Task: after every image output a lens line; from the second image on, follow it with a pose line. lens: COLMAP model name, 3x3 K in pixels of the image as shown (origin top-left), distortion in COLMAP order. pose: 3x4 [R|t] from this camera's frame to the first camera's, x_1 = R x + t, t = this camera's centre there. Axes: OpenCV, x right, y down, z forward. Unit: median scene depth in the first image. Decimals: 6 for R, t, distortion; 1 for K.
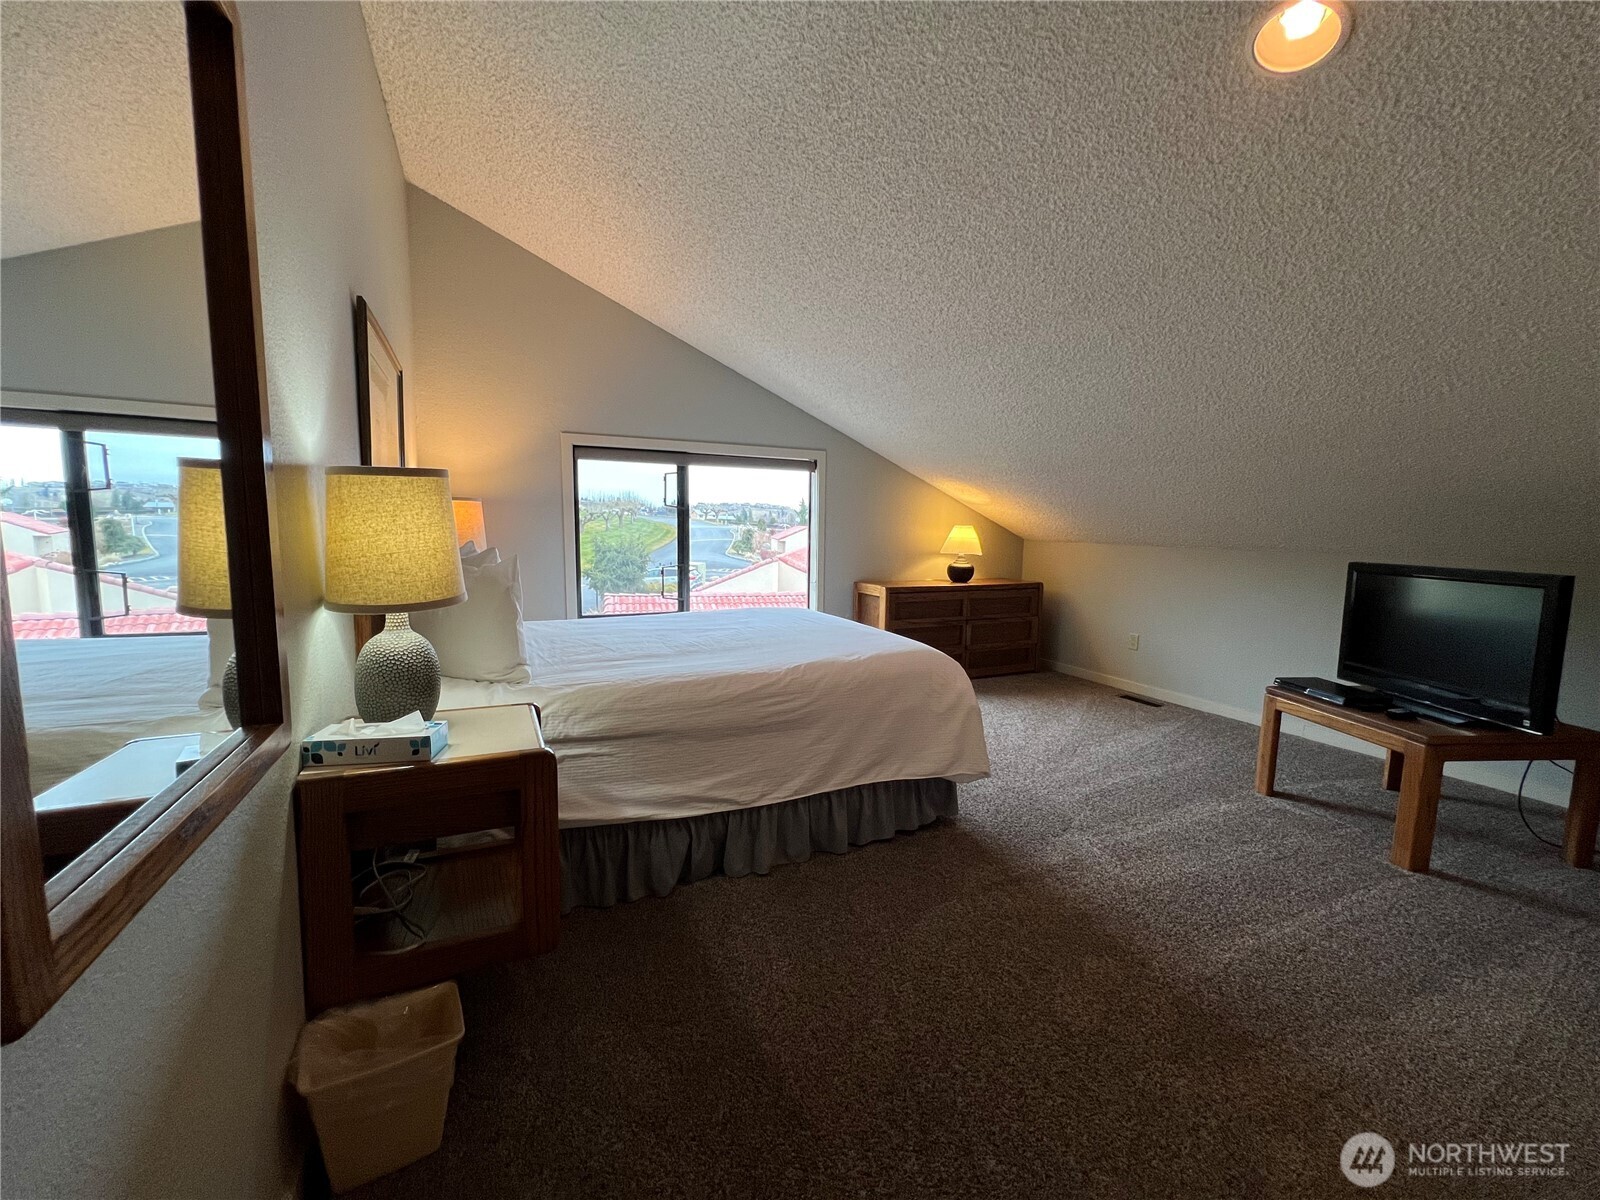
lens RADIAL K [[641.9, 0, 794.7], [0, 641.9, 598.2], [0, 0, 1]] dist [-0.000176, -0.000017]
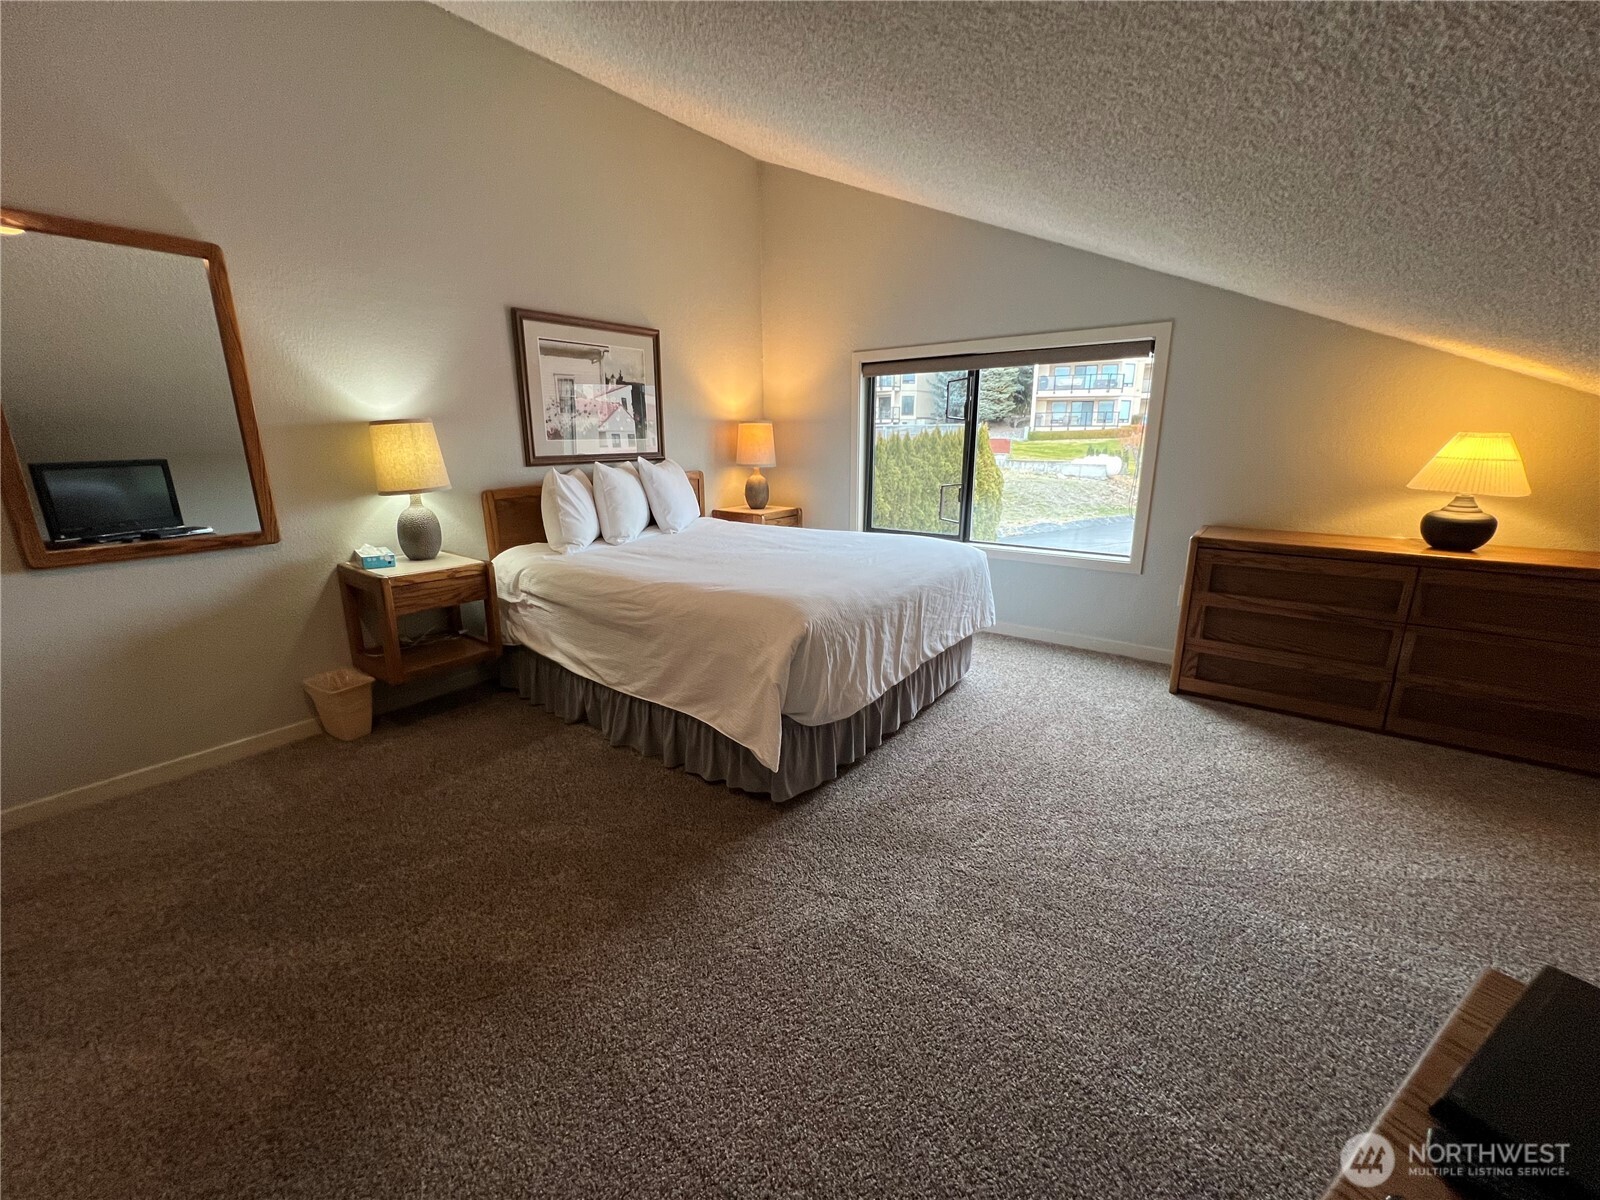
lens RADIAL K [[641.9, 0, 794.7], [0, 641.9, 598.2], [0, 0, 1]] dist [-0.000176, -0.000017]
pose [[0.461505, 0.204175, -0.863323, 0.978120], [-0.084668, 0.978850, 0.186237, -0.080571], [0.883088, -0.012854, 0.469031, 0.670643]]
